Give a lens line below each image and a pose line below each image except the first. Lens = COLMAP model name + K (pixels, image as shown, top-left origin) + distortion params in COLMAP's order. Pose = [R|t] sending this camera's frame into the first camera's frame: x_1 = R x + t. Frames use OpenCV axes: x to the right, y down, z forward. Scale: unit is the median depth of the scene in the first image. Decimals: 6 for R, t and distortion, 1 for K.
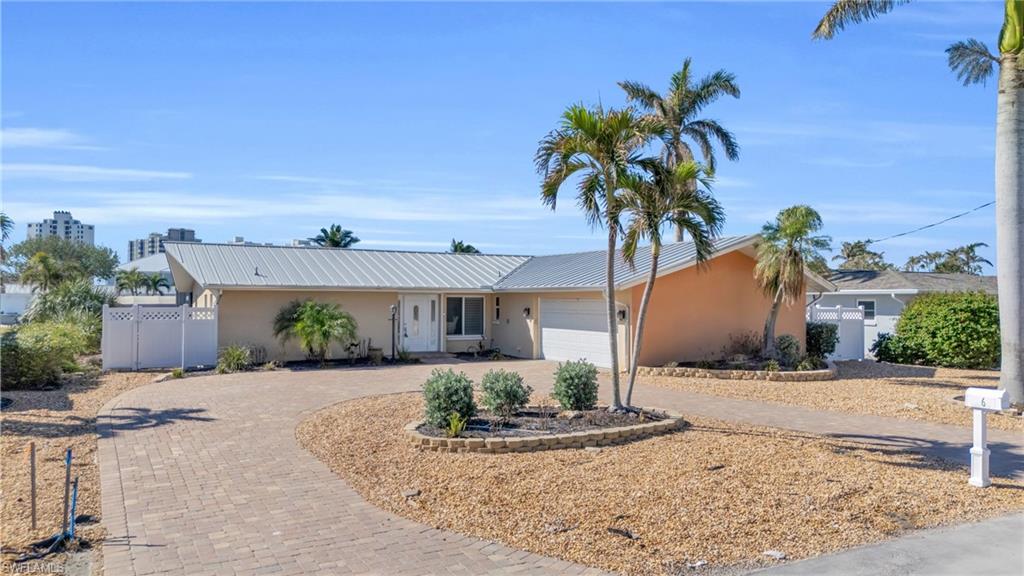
lens RADIAL K [[753.5, 0, 512.0], [0, 753.5, 288.0], [0, 0, 1]] dist [0.076931, -0.087453]
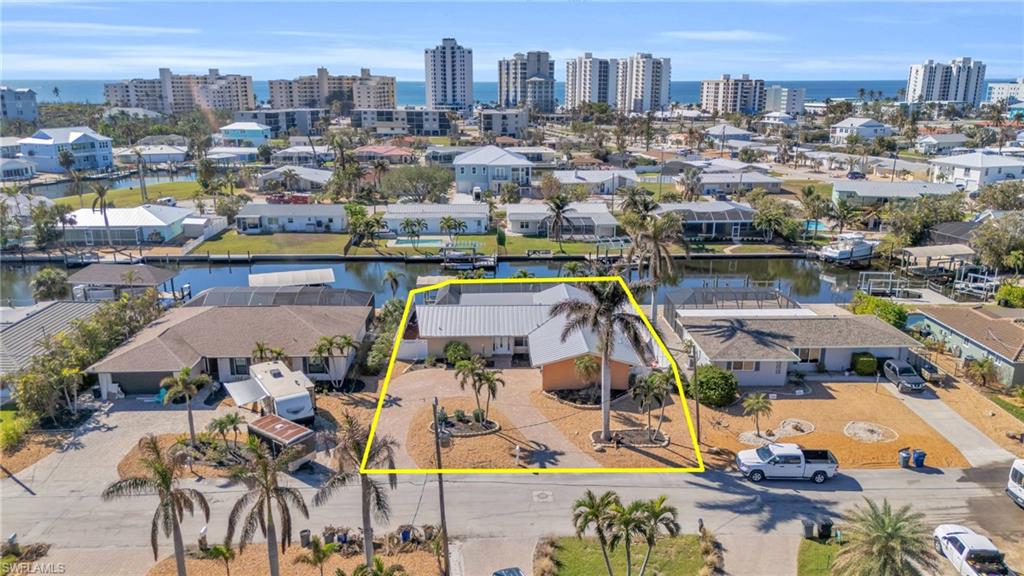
lens RADIAL K [[753.5, 0, 512.0], [0, 753.5, 288.0], [0, 0, 1]] dist [0.076931, -0.087453]
pose [[0.892540, 0.117461, -0.435403, 1.138462], [0.009756, 0.960228, 0.279046, -0.969807], [0.450863, -0.253307, 0.855896, -1.279755]]
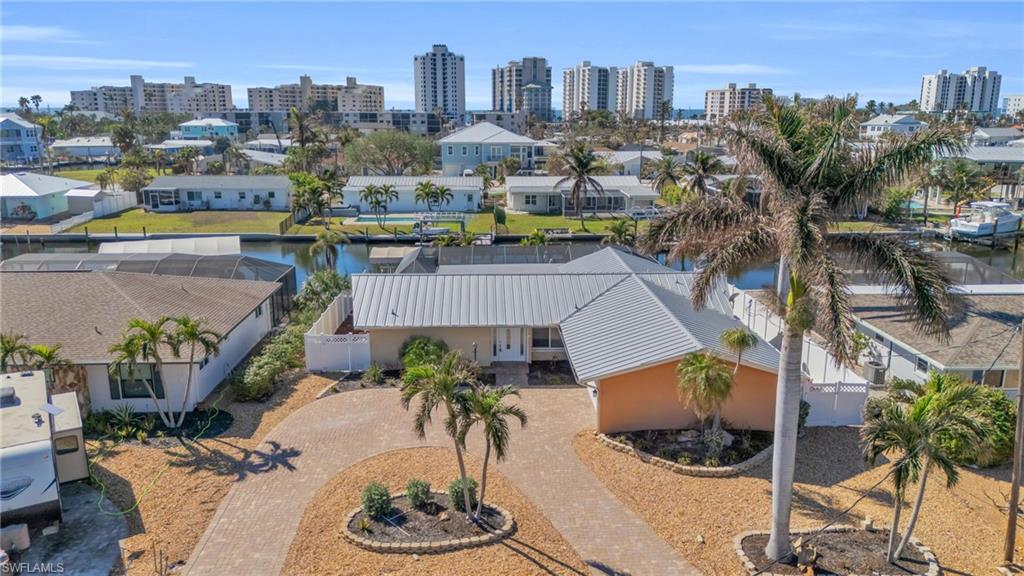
lens RADIAL K [[753.5, 0, 512.0], [0, 753.5, 288.0], [0, 0, 1]] dist [0.076931, -0.087453]
pose [[0.896774, 0.100202, -0.430994, 0.526682], [0.009416, 0.969481, 0.244987, -0.440530], [0.442389, -0.223757, 0.868462, -0.187389]]
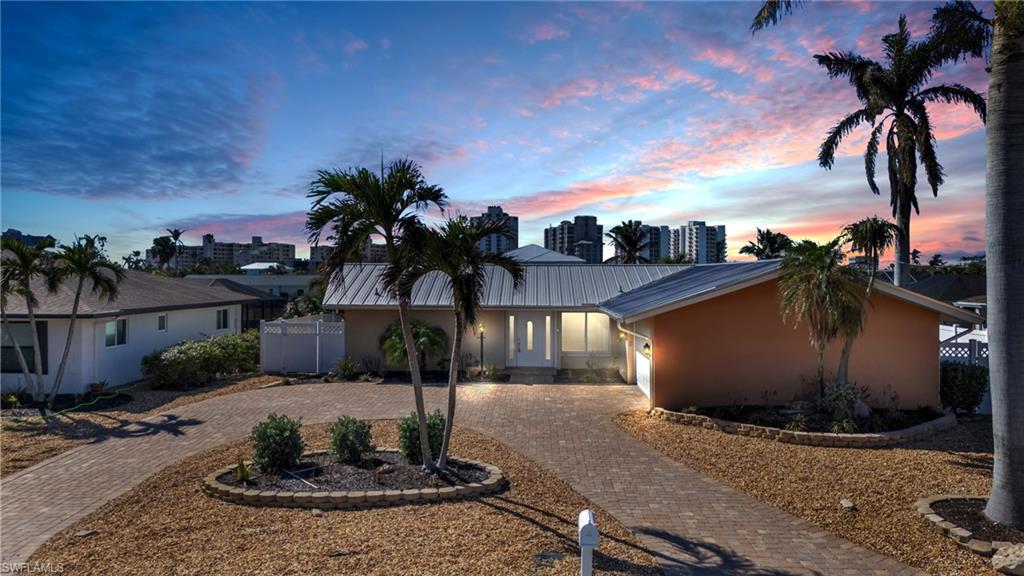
lens RADIAL K [[753.5, 0, 512.0], [0, 753.5, 288.0], [0, 0, 1]] dist [0.076931, -0.087453]
pose [[0.862932, 0.005076, -0.505295, 0.421521], [0.009139, 0.999629, 0.025650, -0.056006], [0.505238, -0.026752, 0.862565, 0.126810]]
